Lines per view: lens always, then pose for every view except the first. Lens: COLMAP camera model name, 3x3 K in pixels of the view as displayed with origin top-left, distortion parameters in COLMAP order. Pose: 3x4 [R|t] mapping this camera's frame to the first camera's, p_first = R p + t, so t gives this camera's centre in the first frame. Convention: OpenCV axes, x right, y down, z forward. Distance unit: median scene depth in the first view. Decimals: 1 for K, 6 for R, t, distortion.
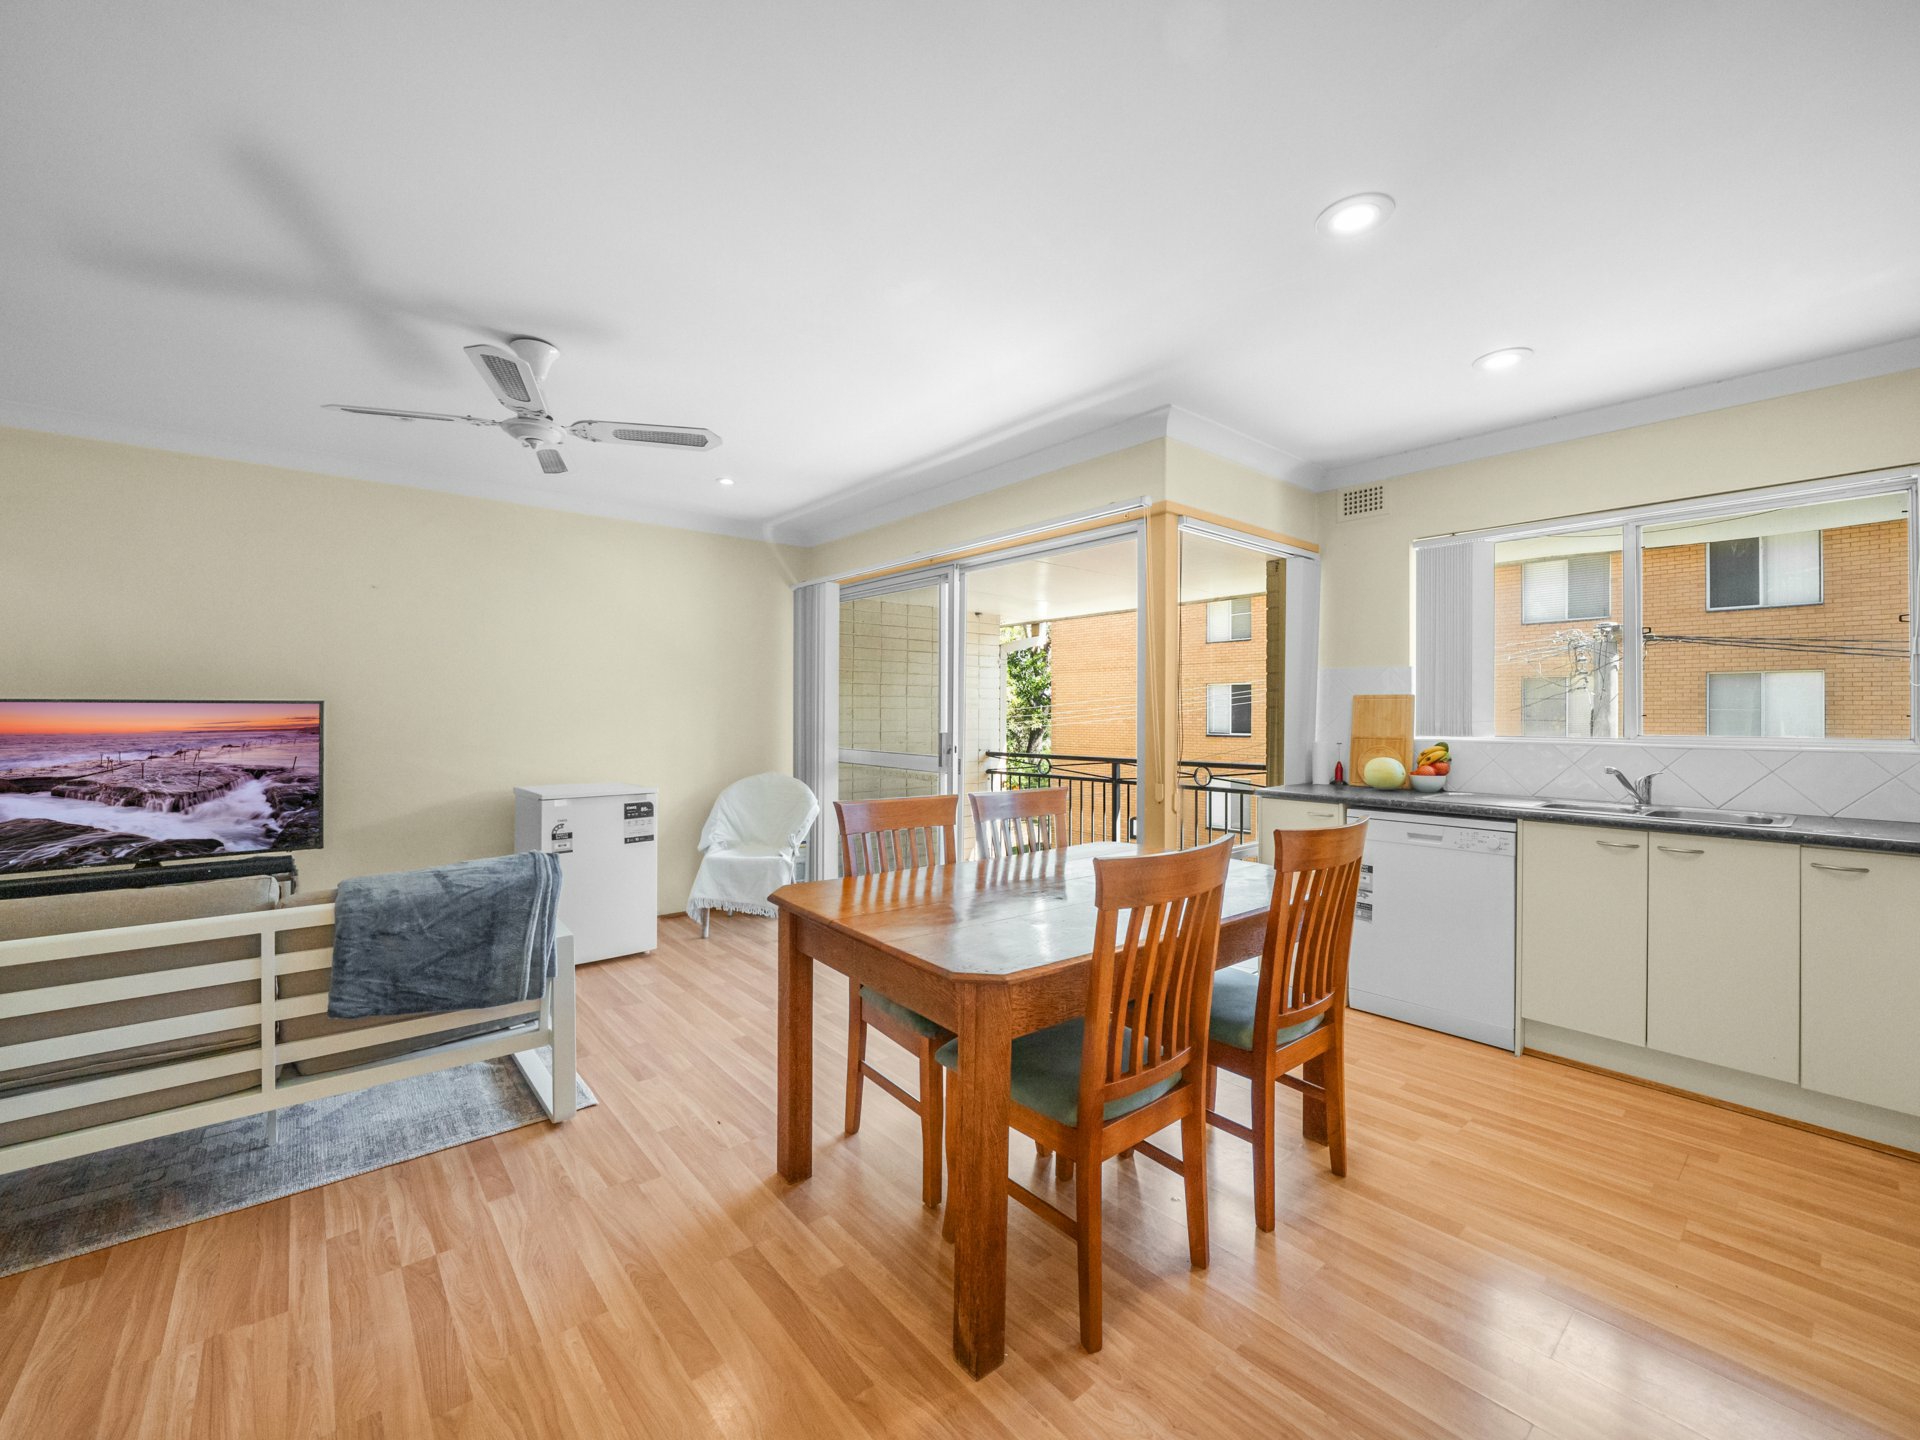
lens RADIAL K [[800.9, 0, 960.0], [0, 800.9, 720.0], [0, 0, 1]] dist [-0.001783, -0.000363]
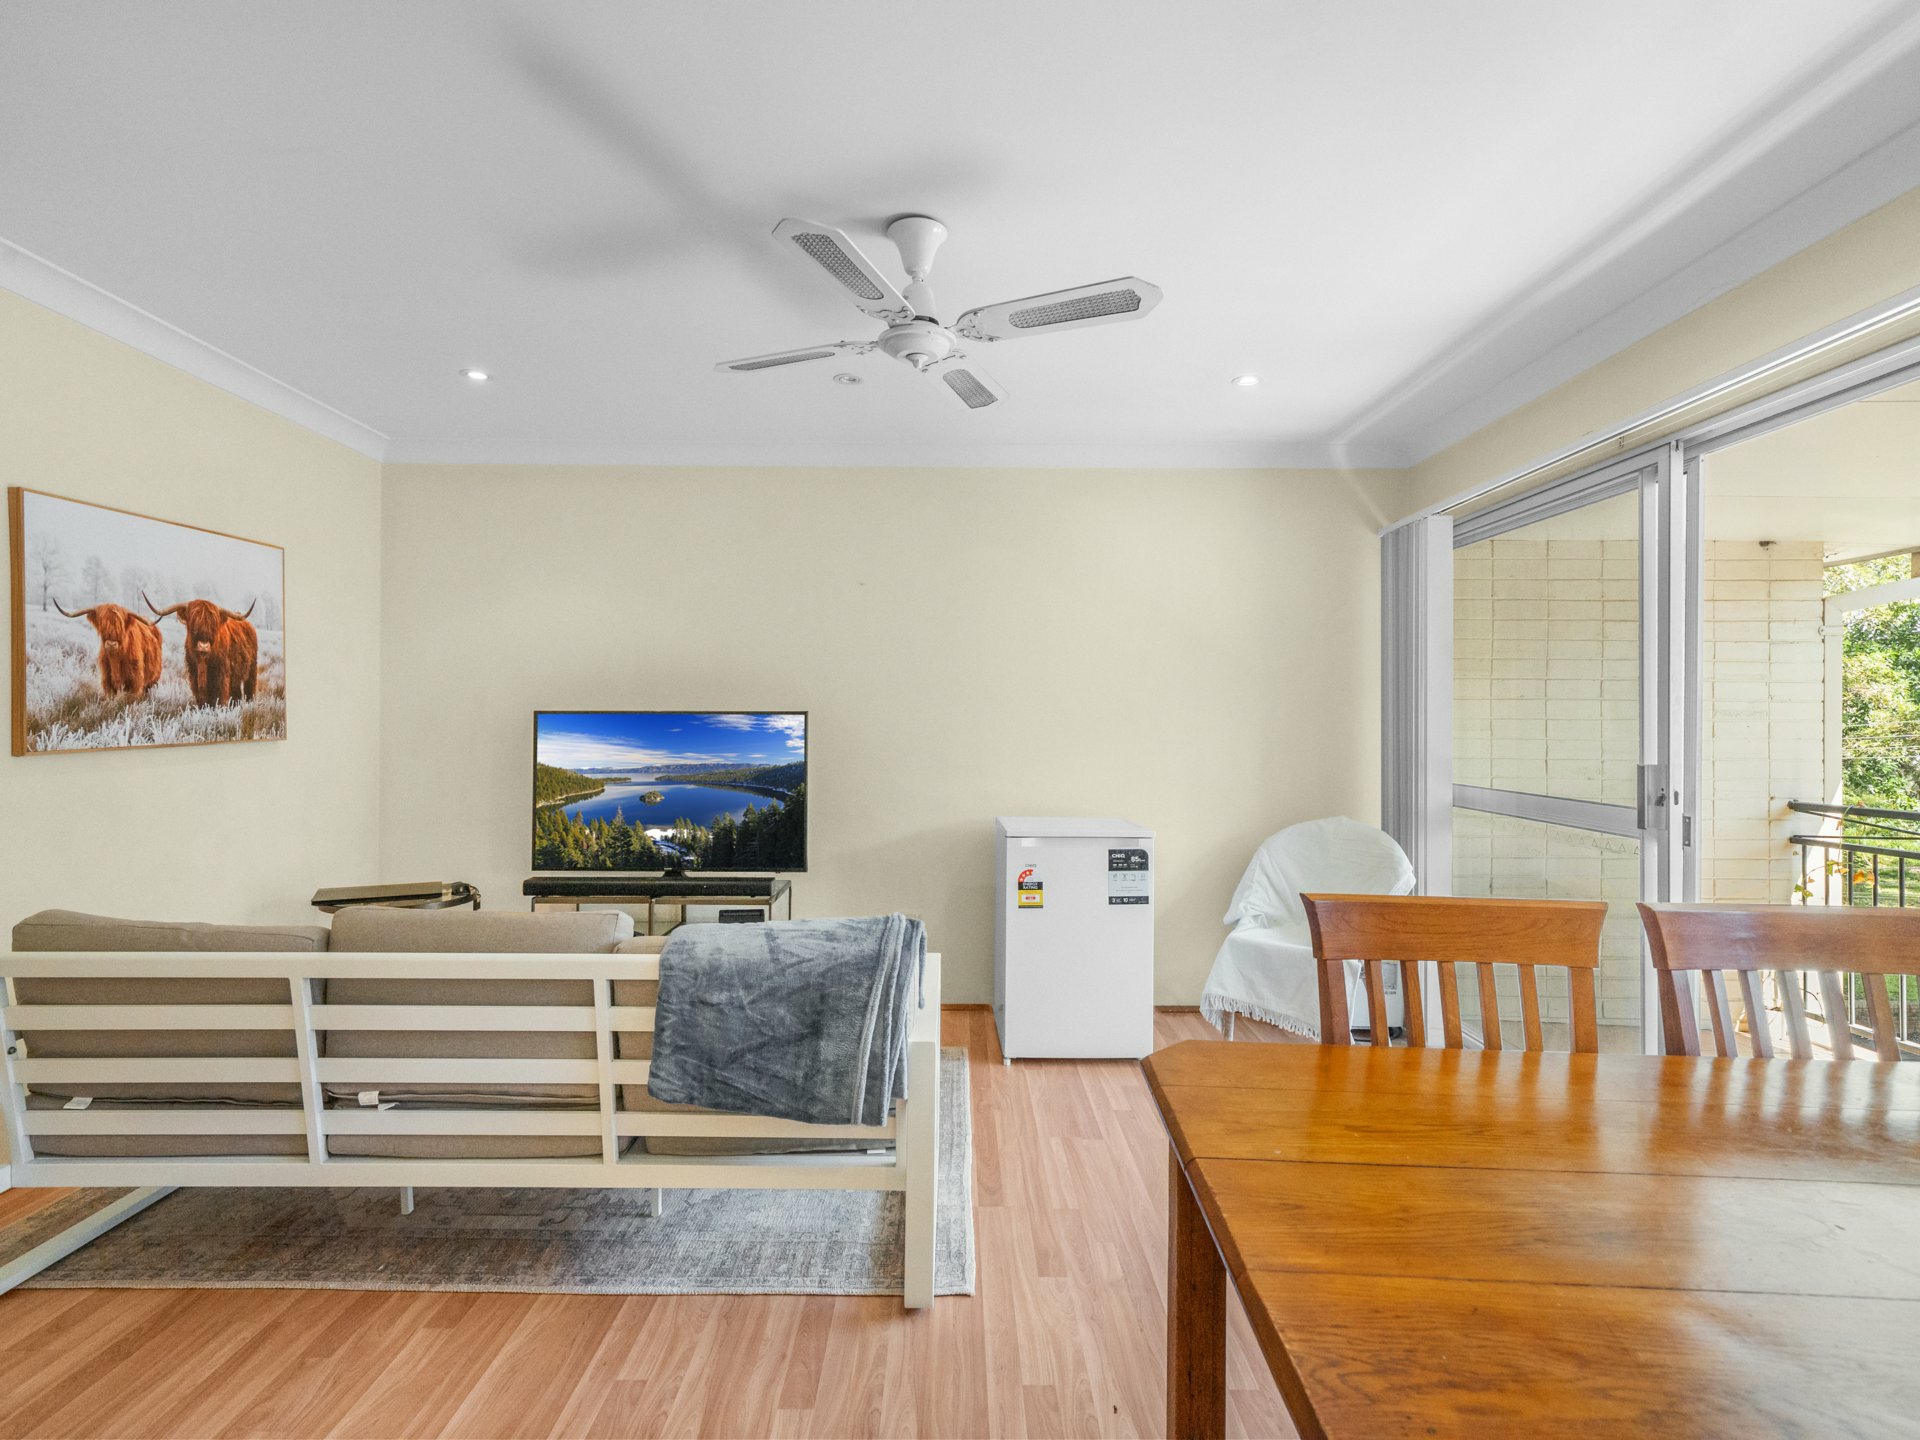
lens RADIAL K [[989.4, 0, 951.4], [0, 989.4, 713.4], [0, 0, 1]] dist [0.010756, 0.000900]
pose [[0.765375, -0.004225, -0.643571, 0.079830], [-0.010340, 0.999769, -0.018861, -0.001795], [0.643501, 0.021091, 0.765154, 0.320509]]
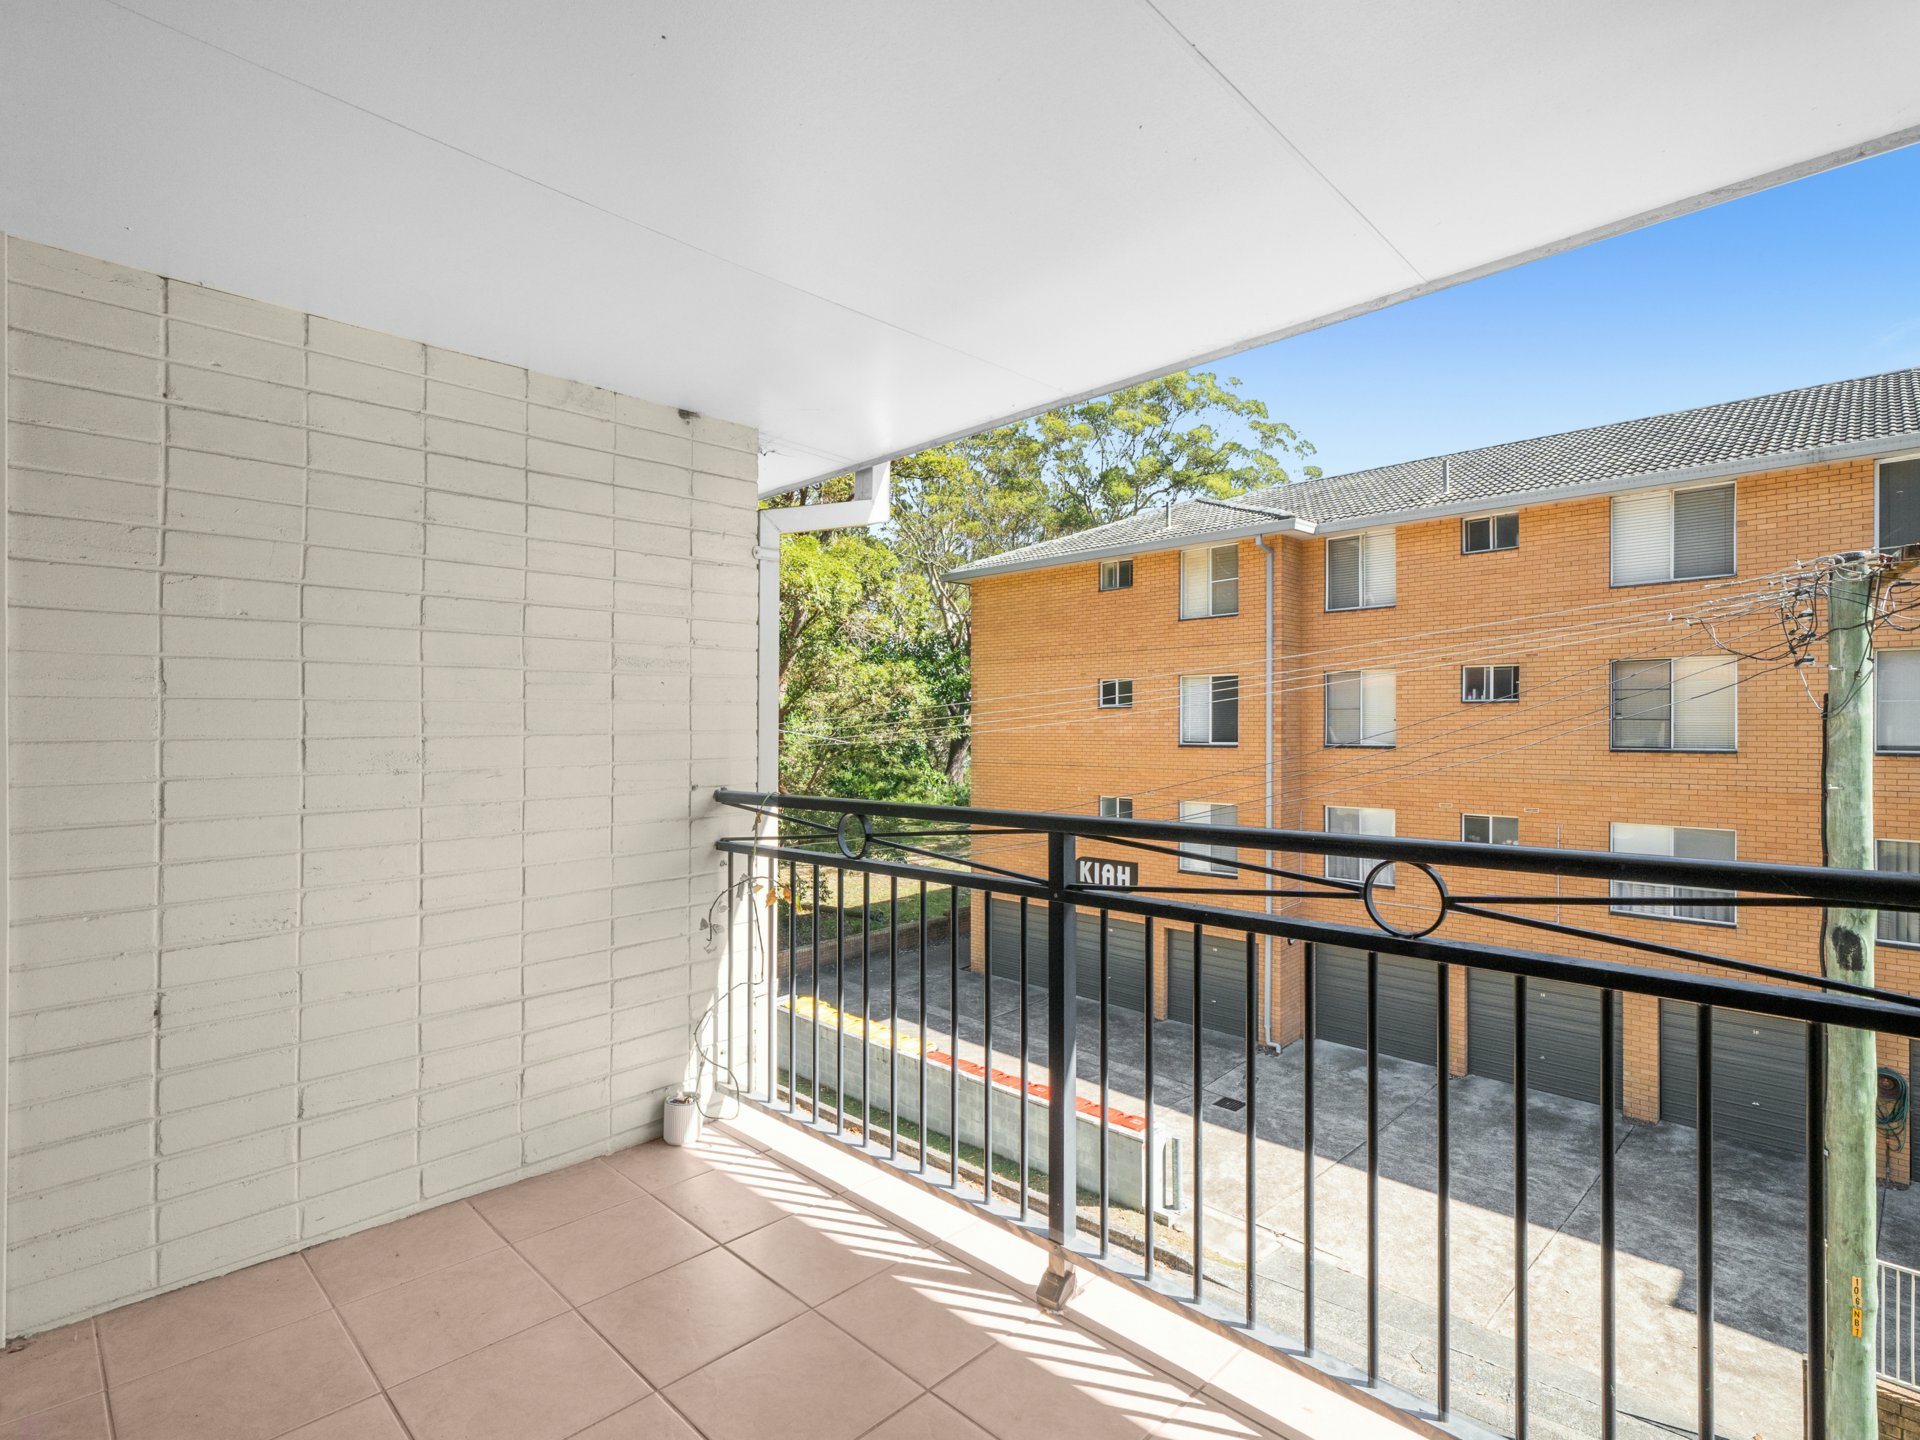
lens RADIAL K [[964.4, 0, 971.7], [0, 964.4, 722.1], [0, 0, 1]] dist [-0.001188, -0.000040]
pose [[0.994579, -0.008485, 0.103635, 0.248766], [0.009353, 0.999925, -0.007889, 0.029038], [-0.103560, 0.008816, 0.994584, 1.289387]]
